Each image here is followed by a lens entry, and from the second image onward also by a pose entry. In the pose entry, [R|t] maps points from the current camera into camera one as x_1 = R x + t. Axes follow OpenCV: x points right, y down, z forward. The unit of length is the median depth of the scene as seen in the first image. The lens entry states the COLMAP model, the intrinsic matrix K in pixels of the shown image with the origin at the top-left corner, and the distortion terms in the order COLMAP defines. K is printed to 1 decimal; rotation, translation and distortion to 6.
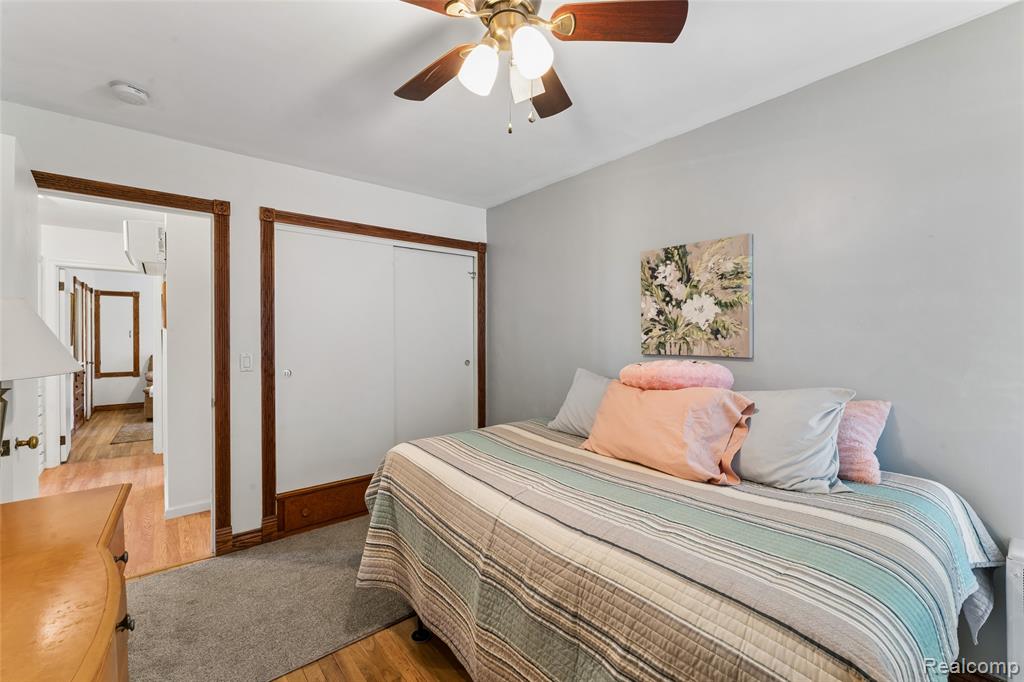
lens RADIAL K [[438.1, 0, 522.0], [0, 438.1, 336.3], [0, 0, 1]] dist [0.002716, -0.000606]
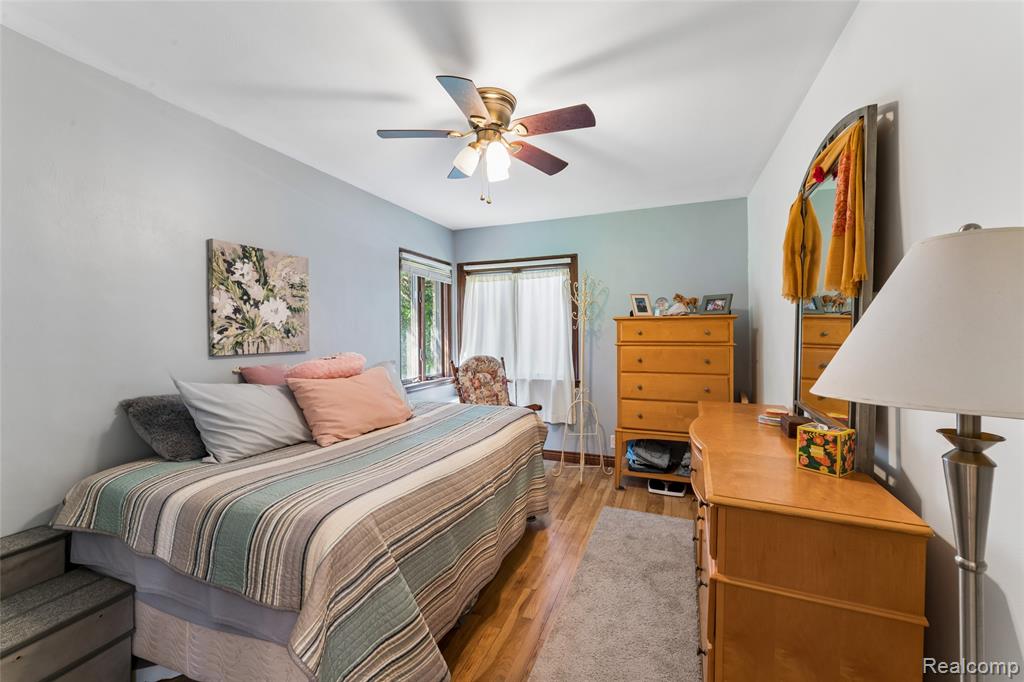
lens RADIAL K [[422.7, 0, 509.2], [0, 422.7, 338.4], [0, 0, 1]] dist [-0.000009, 0.000528]
pose [[-0.485902, -0.008595, 0.873971, -0.801247], [0.006087, 0.999894, 0.013218, -0.002272], [-0.873992, 0.011743, -0.485799, 0.958974]]
